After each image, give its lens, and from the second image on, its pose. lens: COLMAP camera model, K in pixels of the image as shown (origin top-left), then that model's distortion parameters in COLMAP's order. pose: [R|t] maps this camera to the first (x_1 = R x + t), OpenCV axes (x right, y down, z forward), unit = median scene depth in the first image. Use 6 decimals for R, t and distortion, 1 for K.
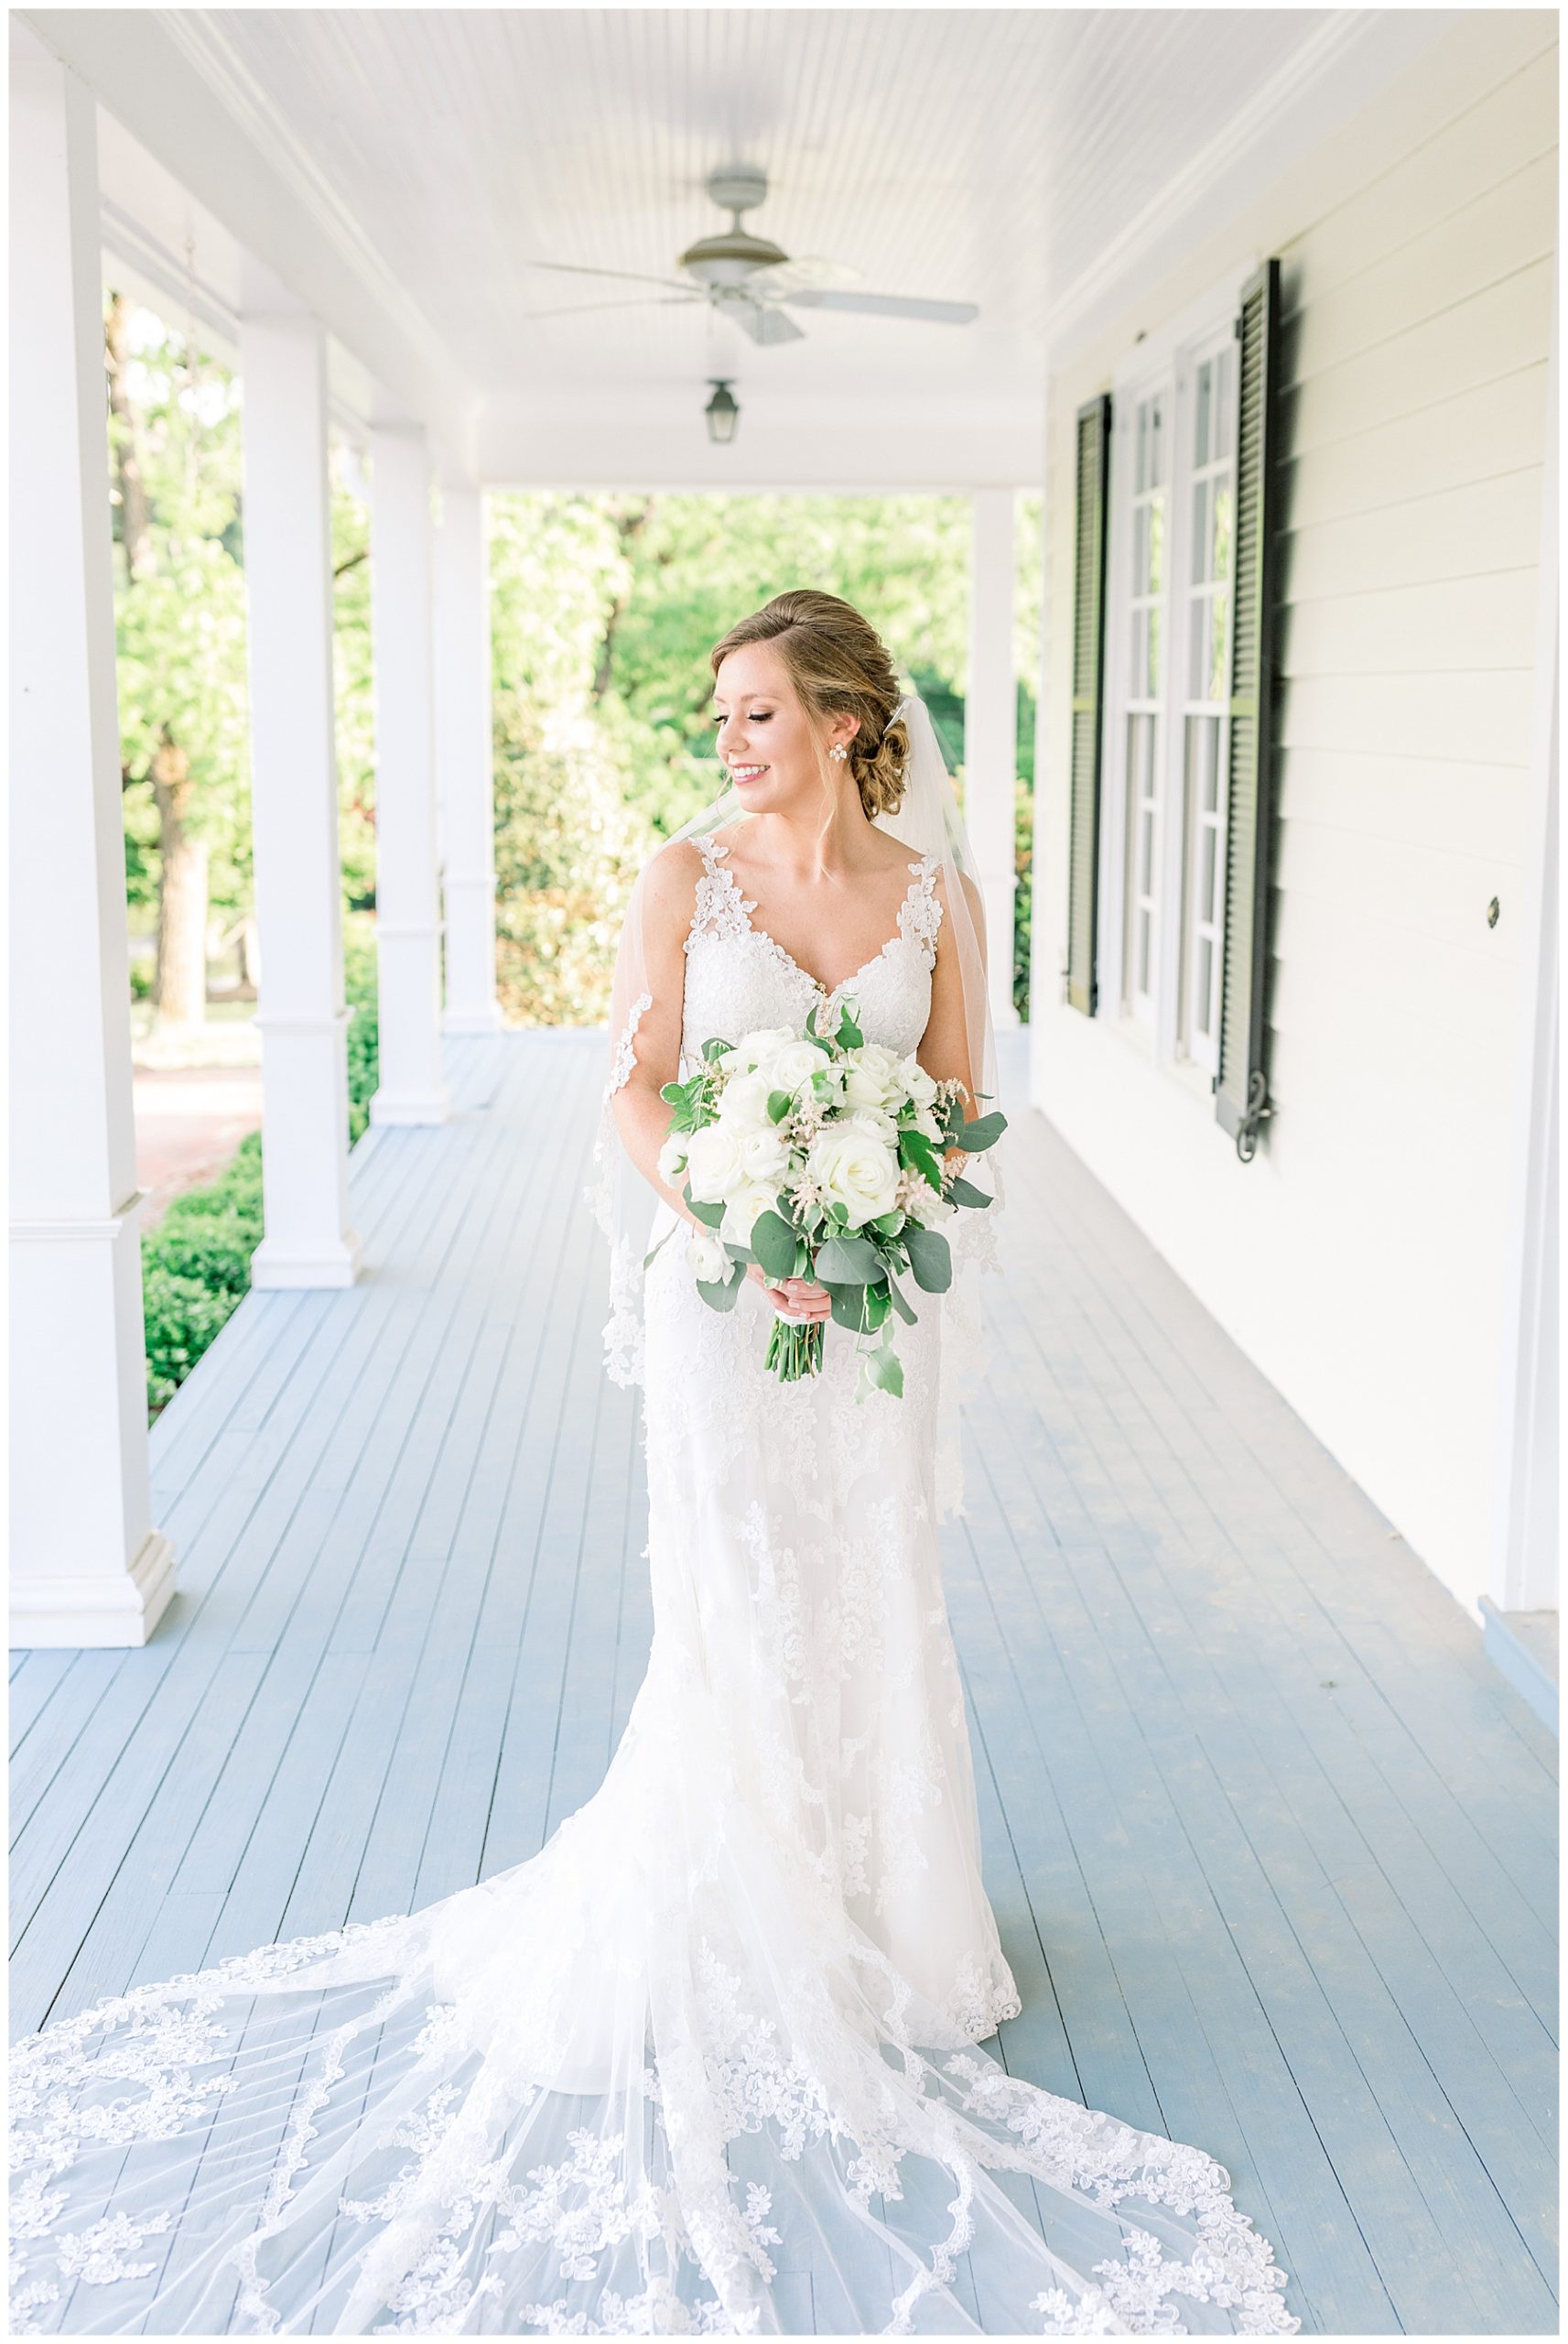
lens RADIAL K [[3657.5, 0, 900.6], [0, 3657.5, 1172.2], [0, 0, 1]] dist [0.000724, 0.007402]
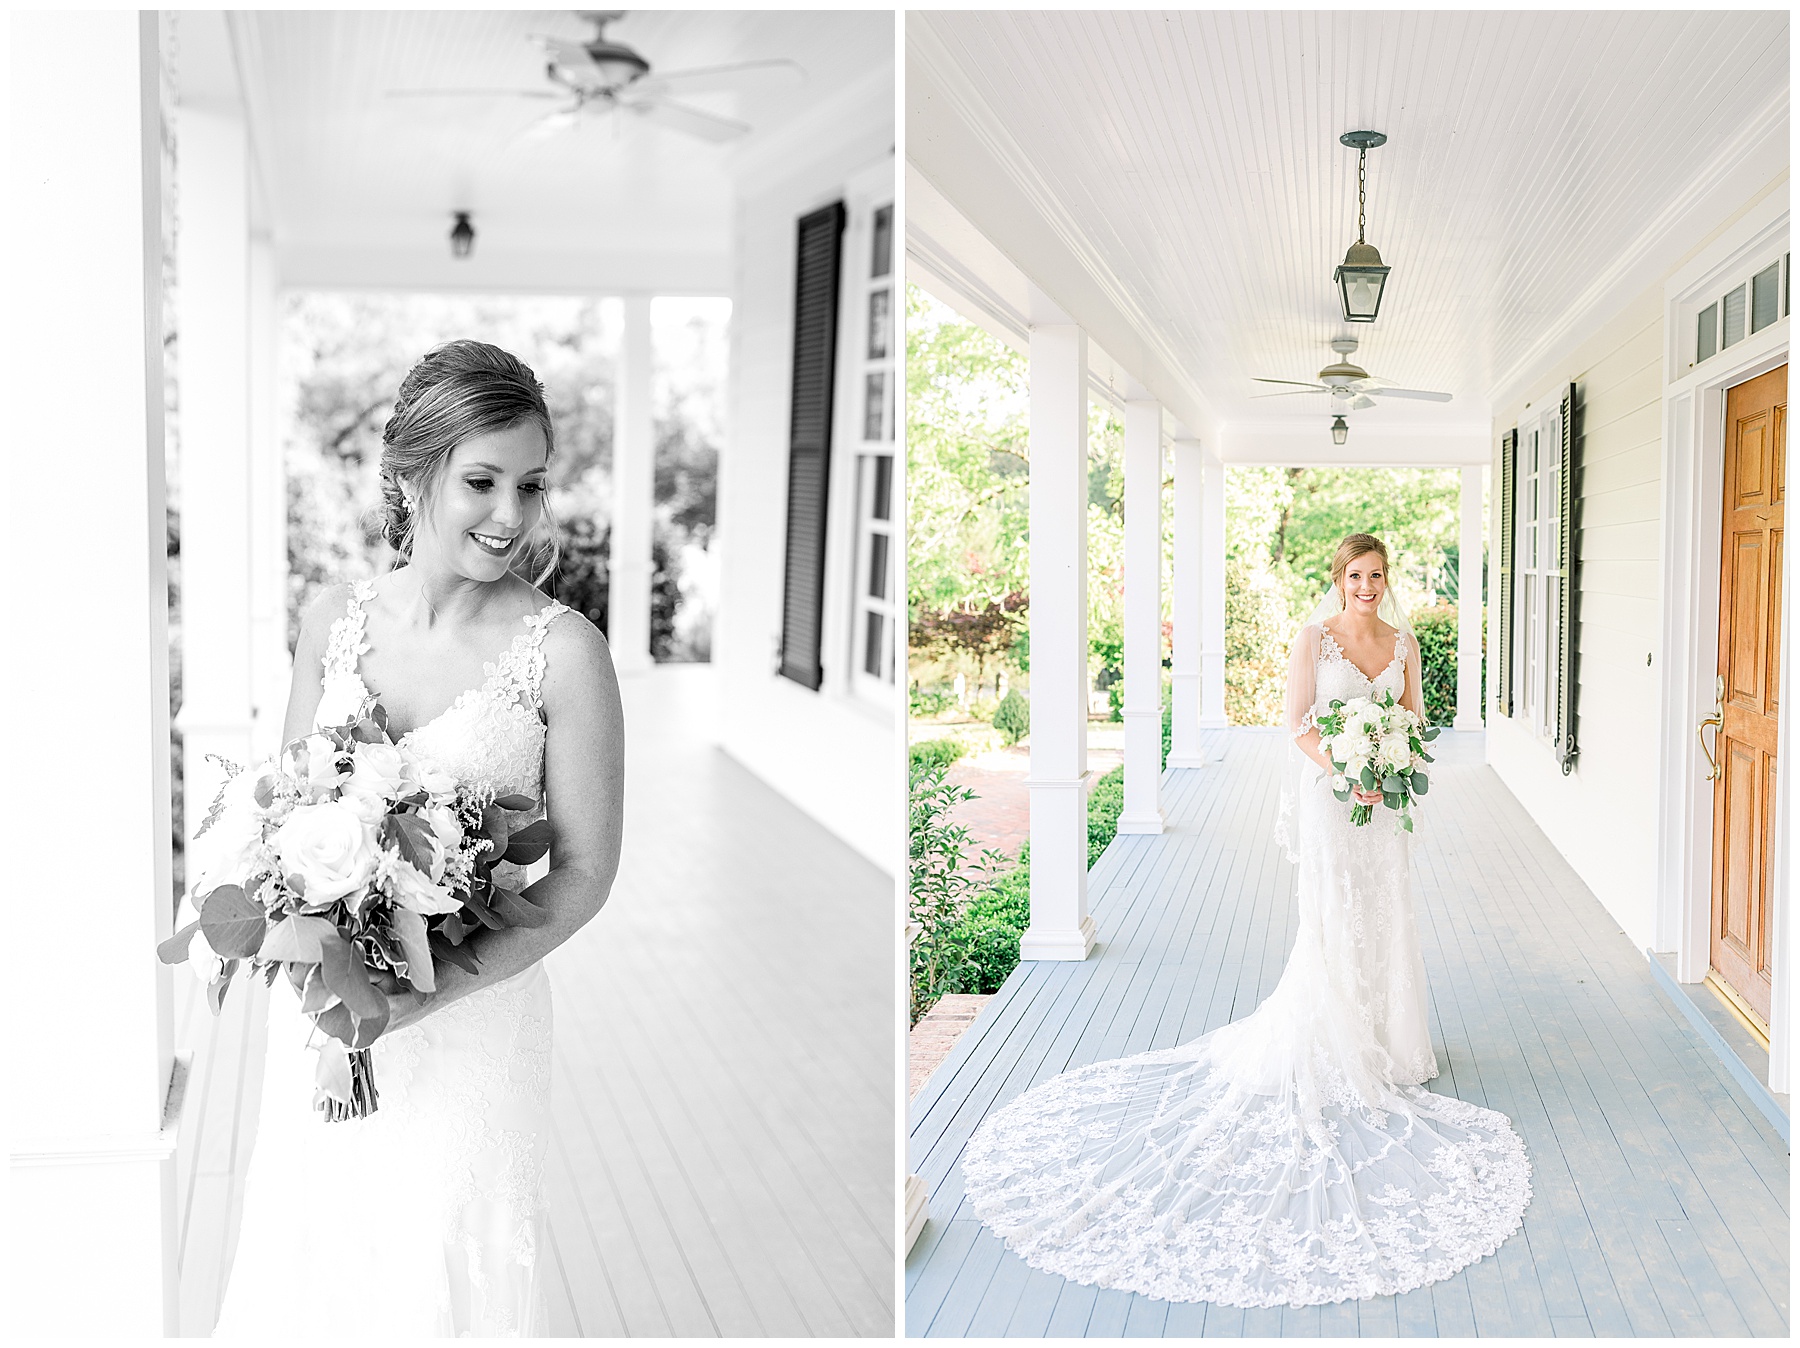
lens RADIAL K [[5036.0, 0, 900.3], [0, 5036.0, 644.7], [0, 0, 1]] dist [-0.035379, 0.088736]
pose [[0.988830, 0.007665, -0.148848, 0.157803], [-0.023011, 0.994554, -0.101648, 0.254181], [0.147259, 0.103938, 0.983622, -2.215977]]
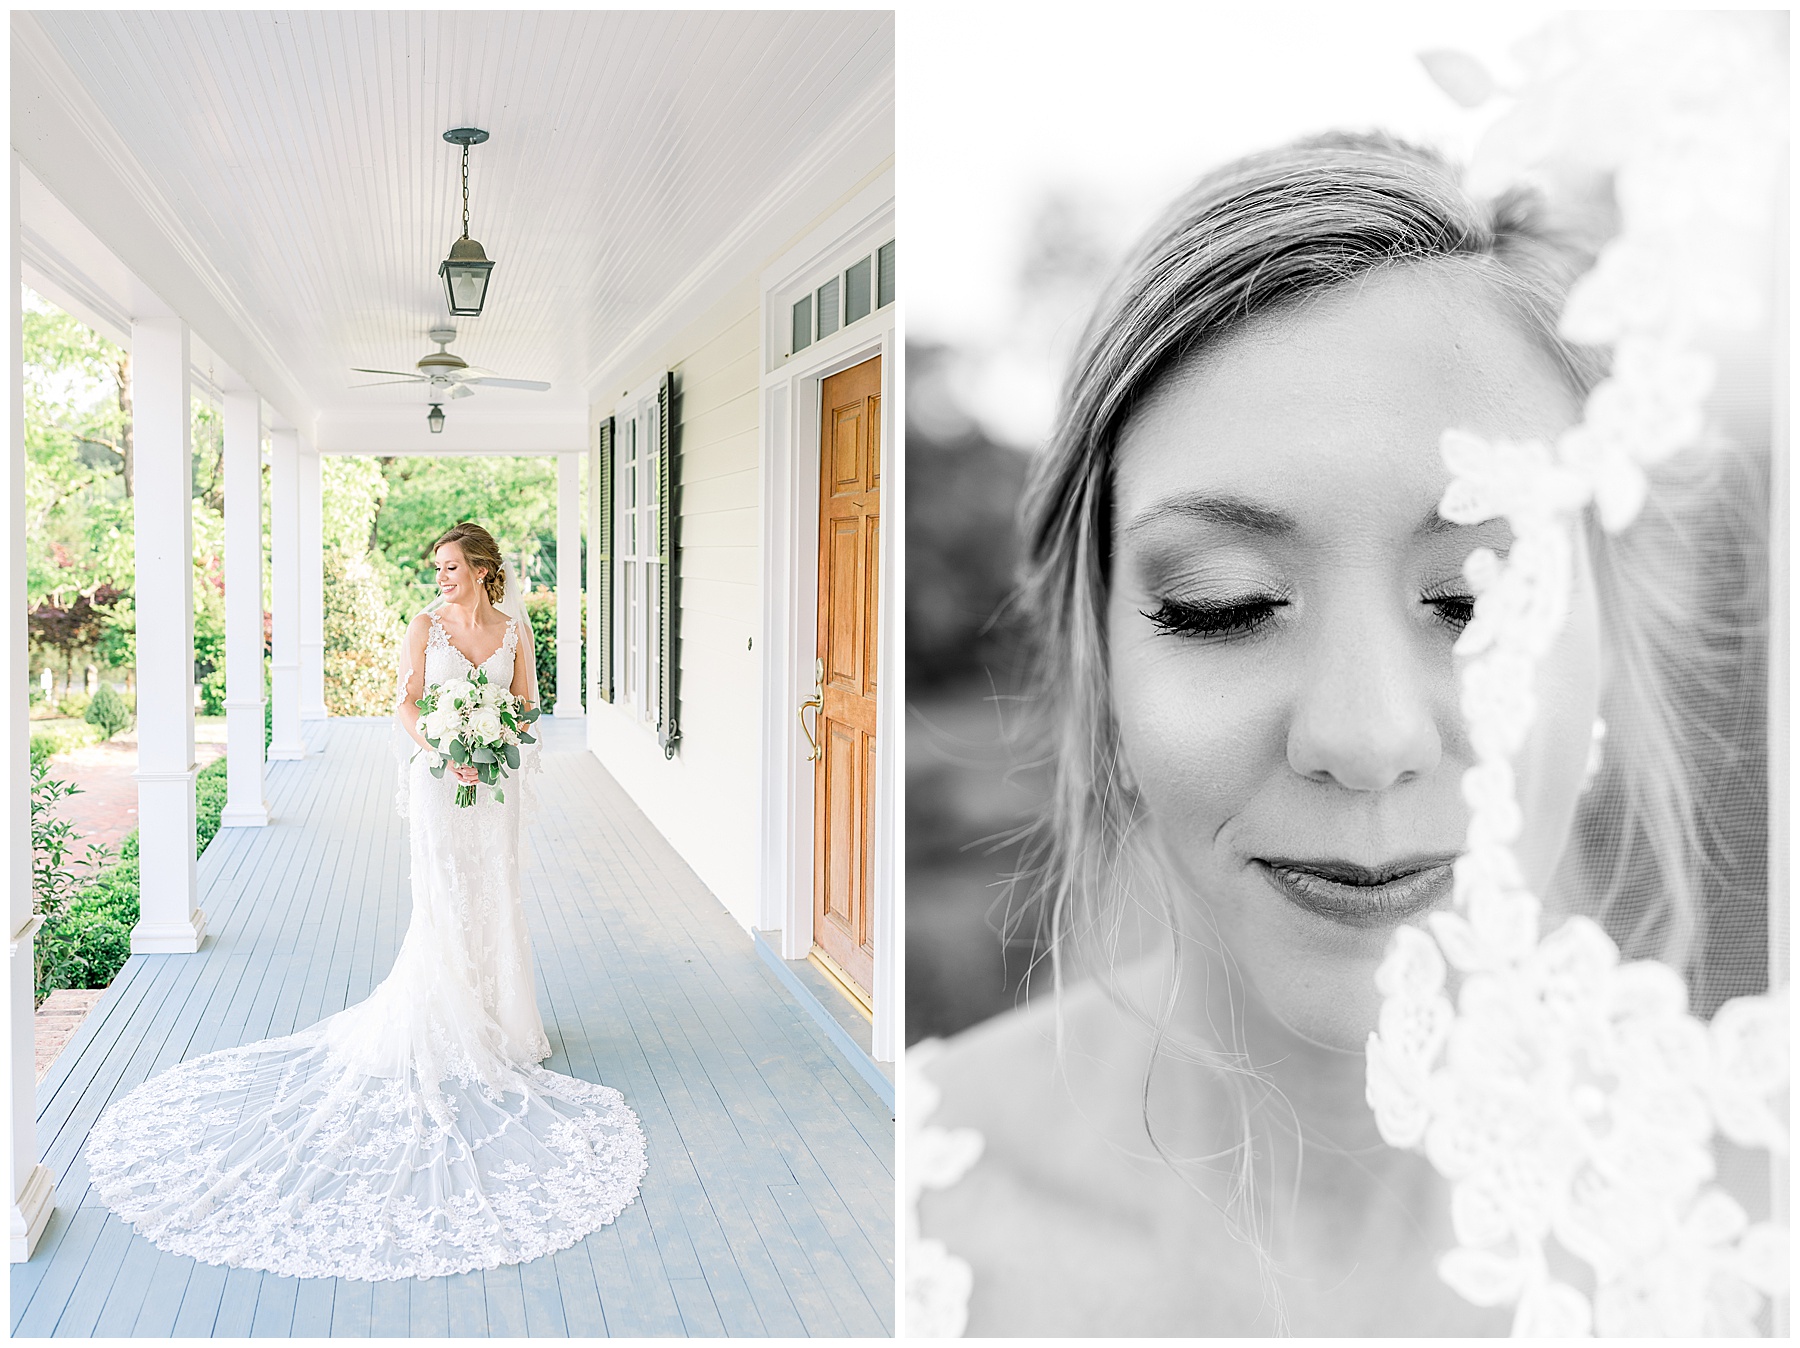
lens RADIAL K [[5831.4, 0, 898.3], [0, 5831.4, 676.1], [0, 0, 1]] dist [0.002252, 0.325514]
pose [[0.999483, -0.006692, 0.031450, 0.130126], [0.009676, 0.995361, -0.095727, 0.310358], [-0.030664, 0.095982, 0.994911, -2.754123]]
